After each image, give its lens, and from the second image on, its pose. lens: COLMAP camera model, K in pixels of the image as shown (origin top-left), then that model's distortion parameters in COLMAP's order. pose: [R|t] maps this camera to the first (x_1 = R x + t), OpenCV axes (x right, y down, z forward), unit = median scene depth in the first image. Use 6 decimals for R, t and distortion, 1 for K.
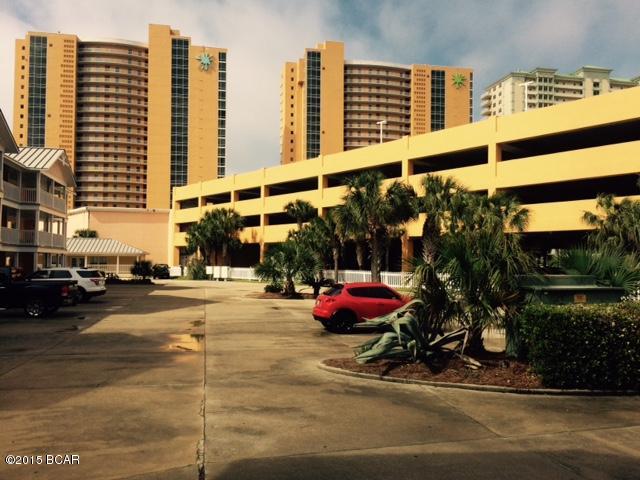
lens RADIAL K [[546.8, 0, 318.8], [0, 546.8, 239.9], [0, 0, 1]] dist [-0.076795, -0.001788]
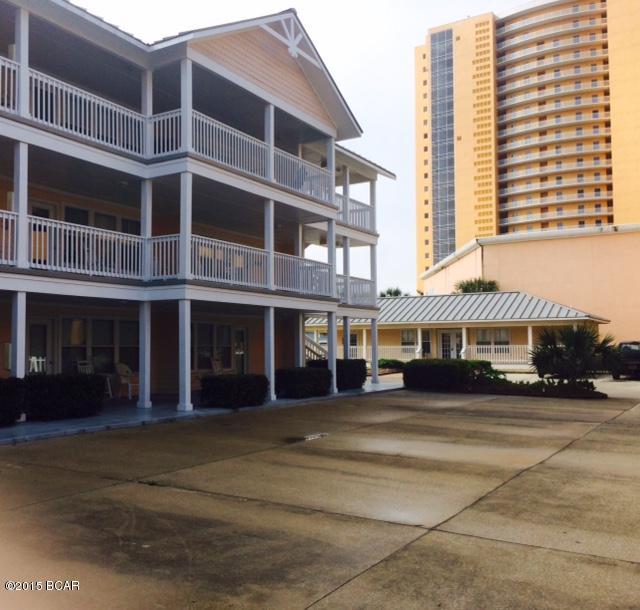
lens RADIAL K [[626.5, 0, 318.1], [0, 626.5, 305.1], [0, 0, 1]] dist [0.081090, 0.000000]
pose [[0.719804, -0.049533, -0.692408, -0.068223], [0.032594, 0.998762, -0.037565, 0.014361], [0.693411, 0.004471, 0.720528, 0.262782]]
